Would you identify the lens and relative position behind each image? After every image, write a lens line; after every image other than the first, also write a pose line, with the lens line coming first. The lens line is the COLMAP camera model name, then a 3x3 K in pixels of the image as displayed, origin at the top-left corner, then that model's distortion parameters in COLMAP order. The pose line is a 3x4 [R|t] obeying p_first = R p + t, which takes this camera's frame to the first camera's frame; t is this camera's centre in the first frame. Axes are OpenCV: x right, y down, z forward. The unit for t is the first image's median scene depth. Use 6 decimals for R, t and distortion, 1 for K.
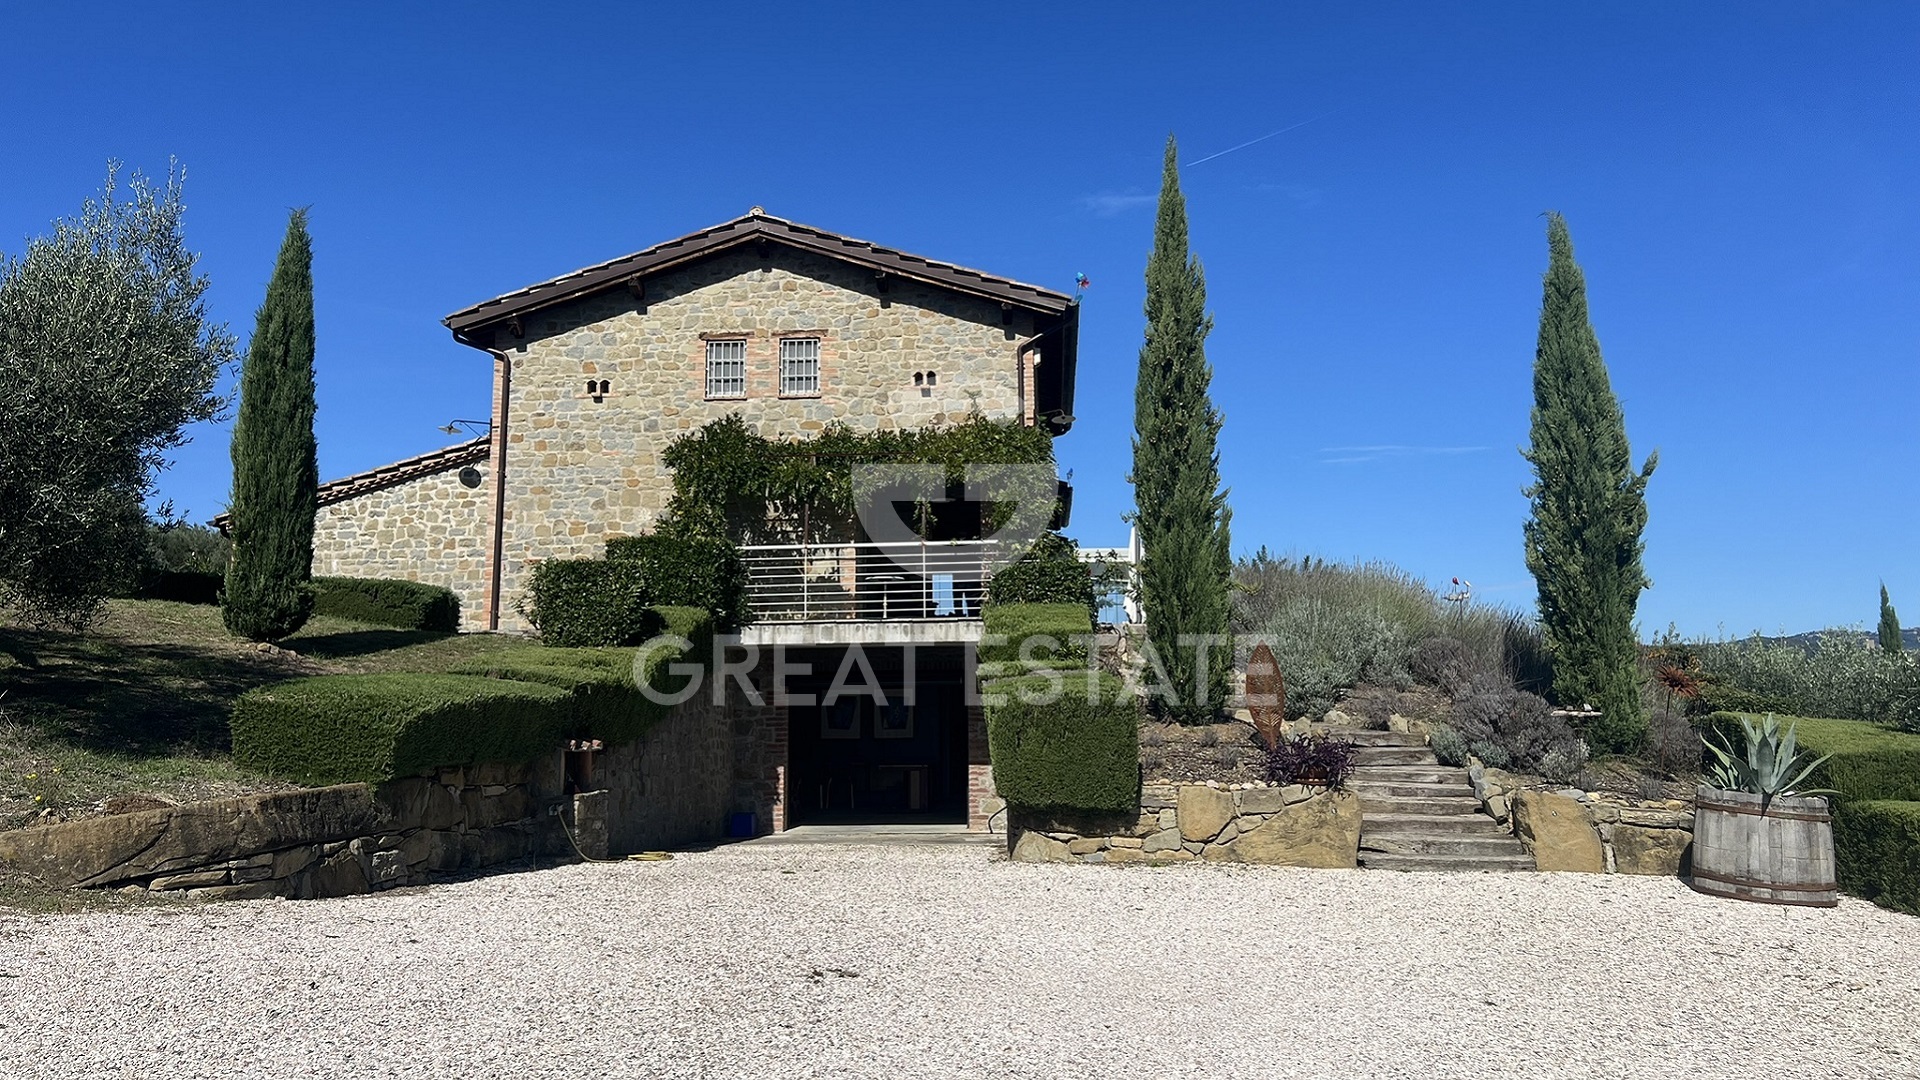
lens RADIAL K [[1433.2, 0, 957.4], [0, 1433.2, 474.5], [0, 0, 1]] dist [0.121816, -0.240459]
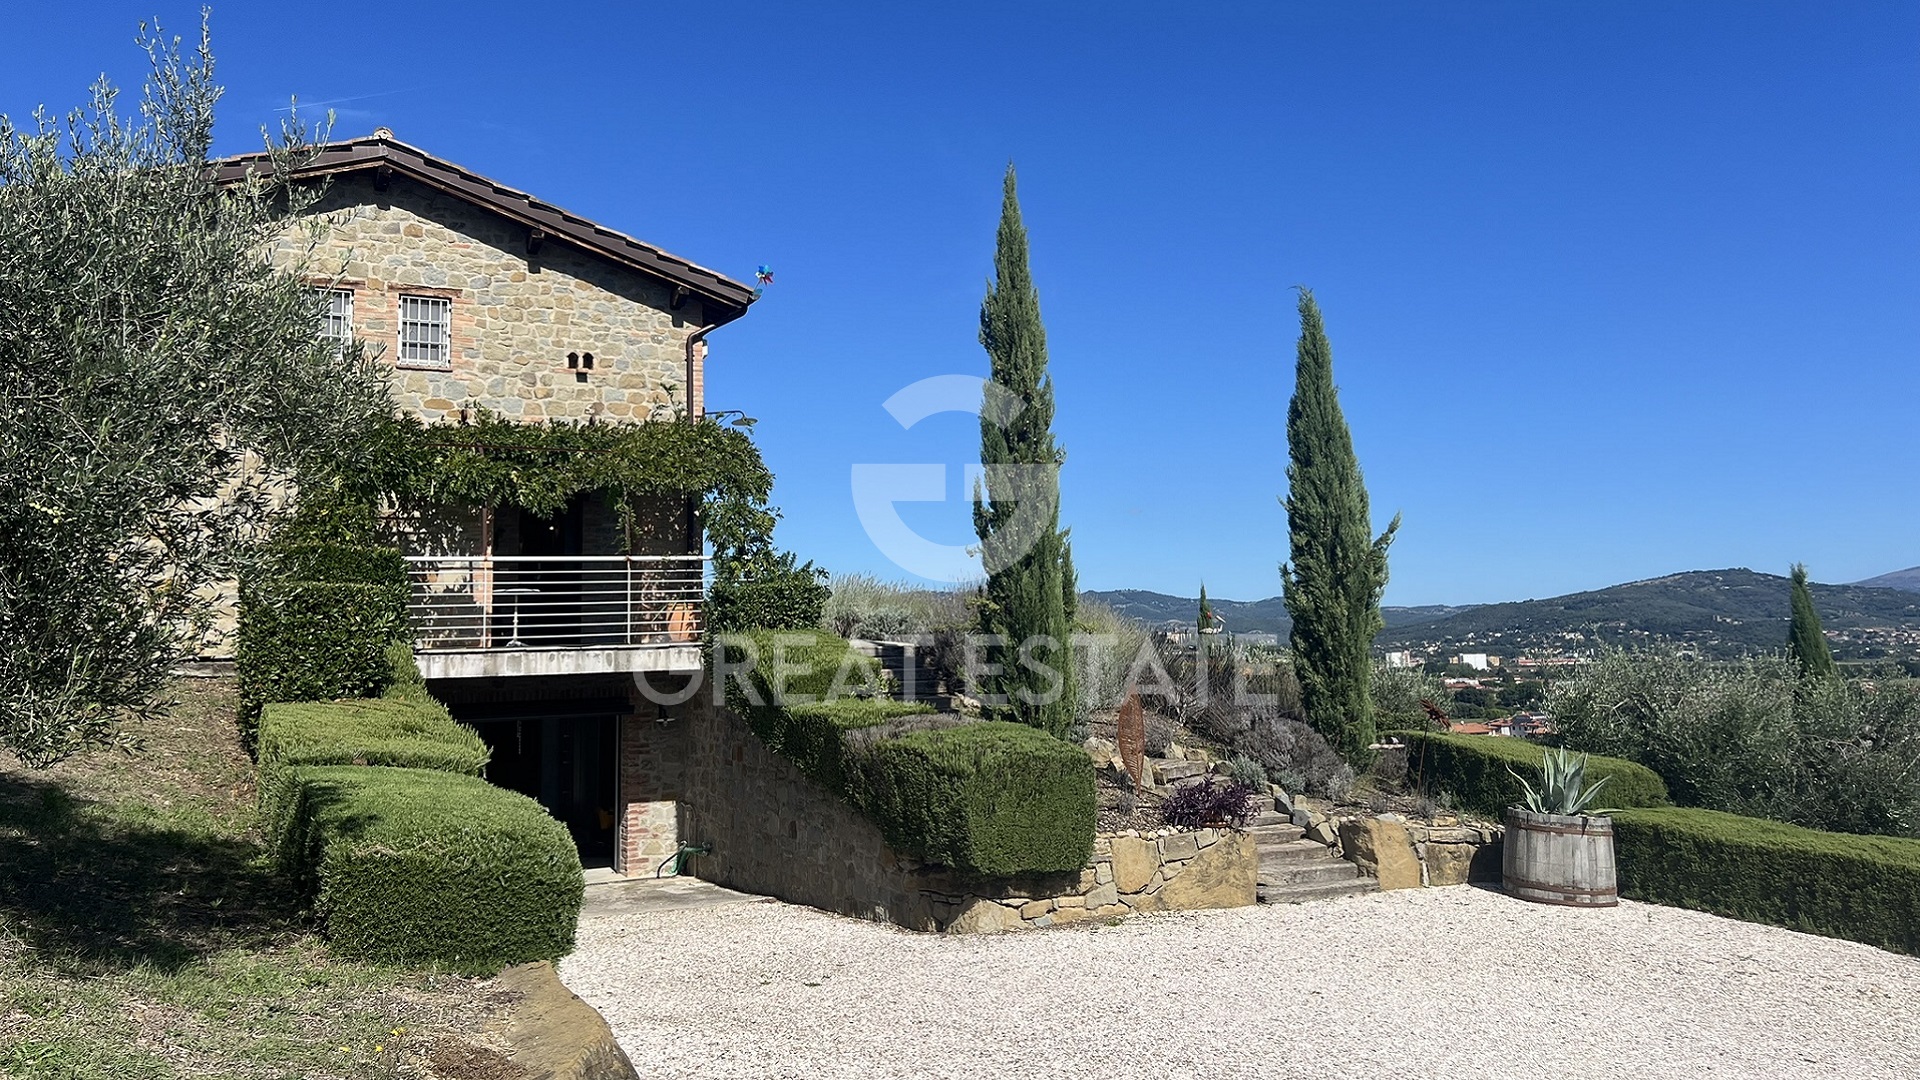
lens RADIAL K [[1443.6, 0, 963.3], [0, 1443.6, 461.4], [0, 0, 1]] dist [0.127677, -0.321508]
pose [[0.848403, 0.058031, 0.526161, -0.298959], [-0.067267, 0.997734, -0.001578, -0.021392], [-0.525060, -0.034054, 0.850384, 0.134975]]
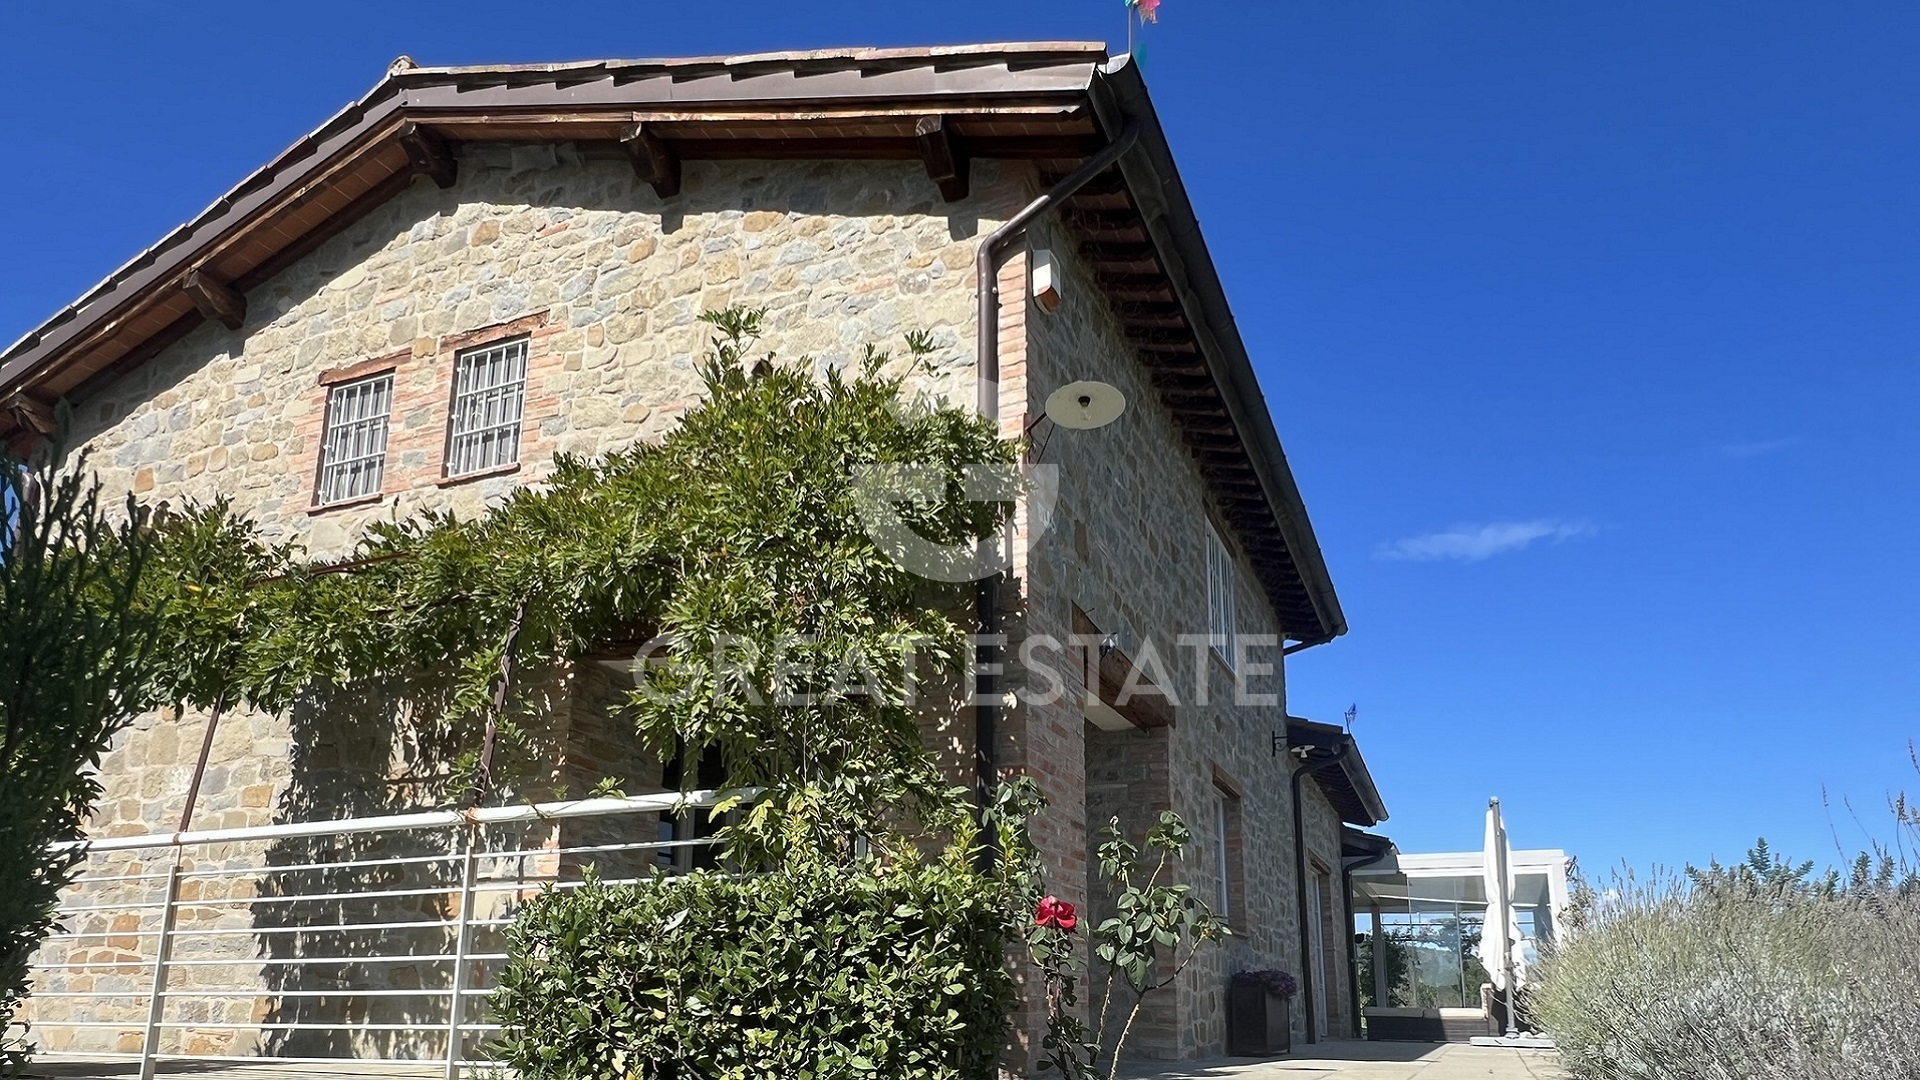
lens RADIAL K [[1265.7, 0, 924.5], [0, 1265.7, 719.2], [0, 0, 1]] dist [-0.000237, -0.001446]
pose [[0.938526, -0.059445, -0.340051, 0.131882], [0.034993, 0.996370, -0.077598, 0.048734], [0.343430, 0.060929, 0.937200, 0.749174]]
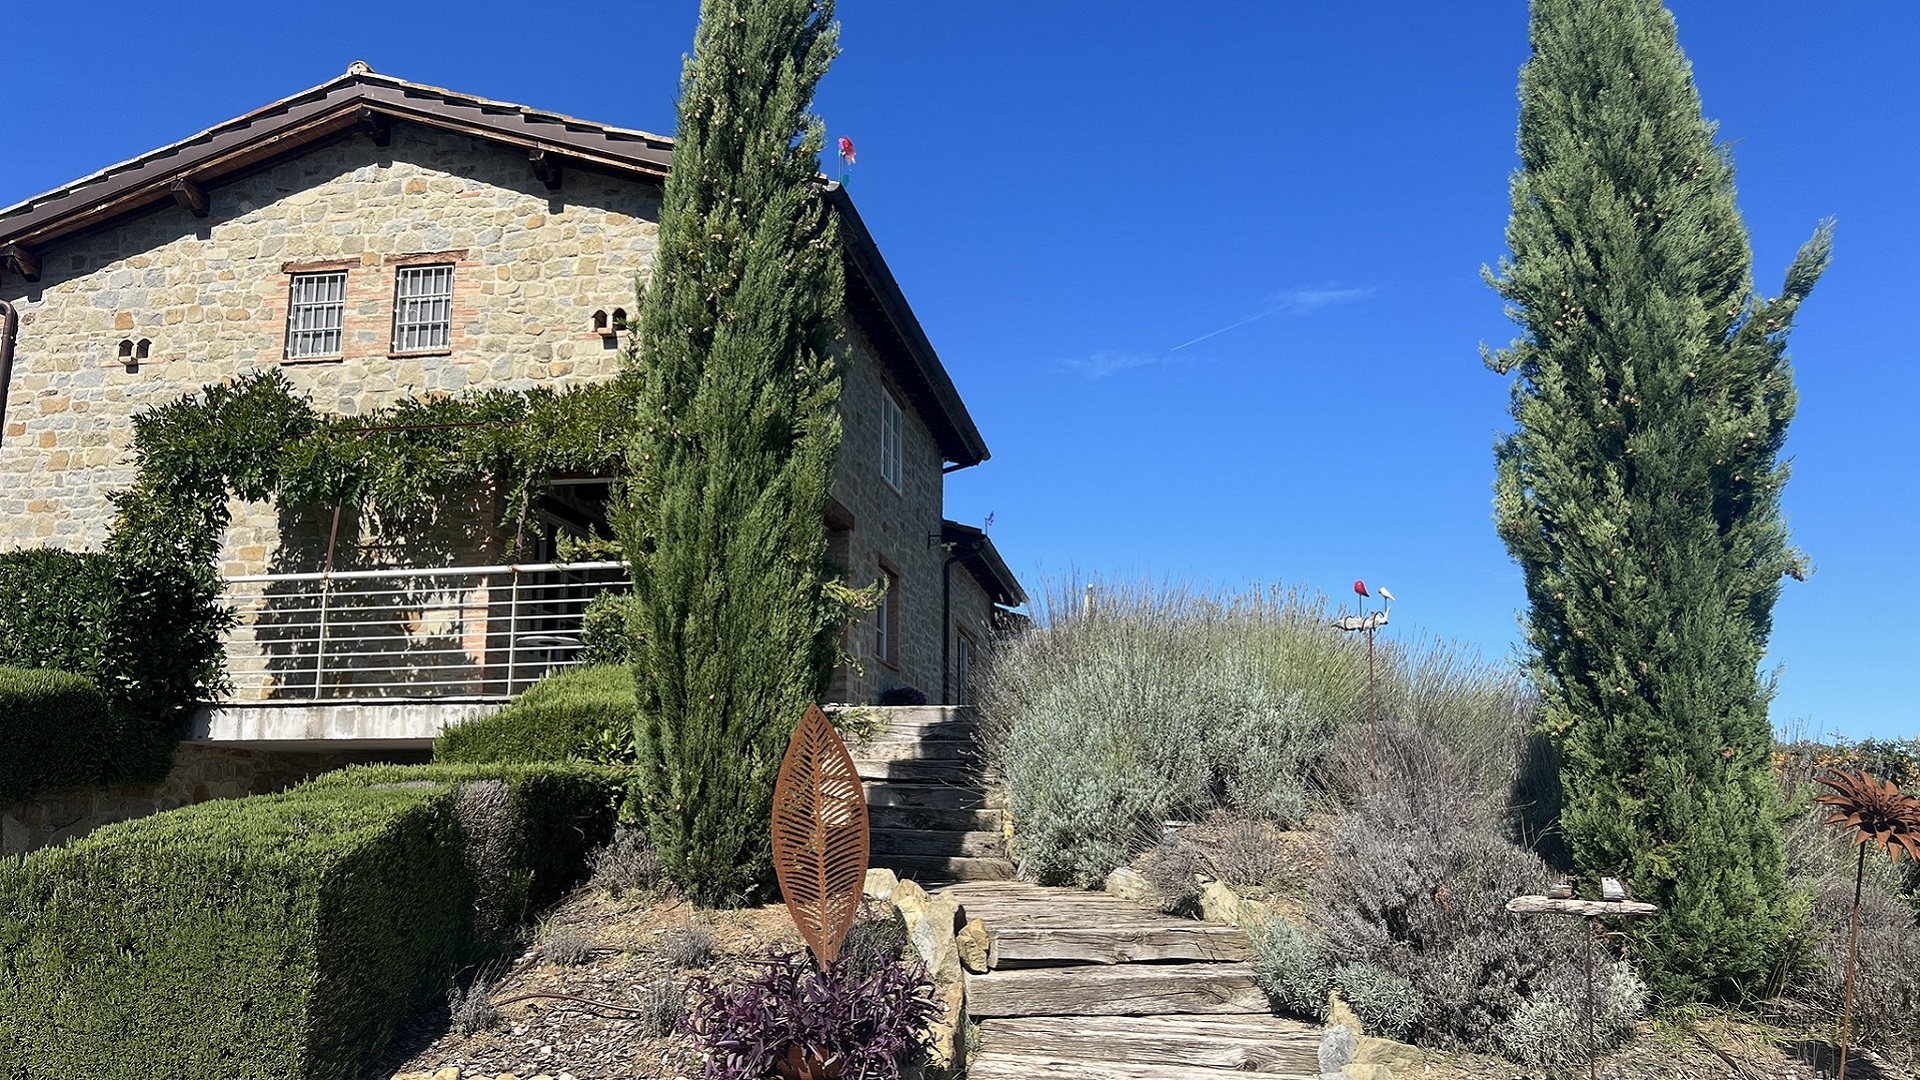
lens RADIAL K [[1450.9, 0, 953.1], [0, 1450.9, 560.8], [0, 0, 1]] dist [0.053677, -0.079497]
pose [[0.994683, -0.008708, -0.102616, 0.199830], [0.006222, 0.999680, -0.024517, 0.057141], [0.102797, 0.023748, 0.994419, 0.404420]]
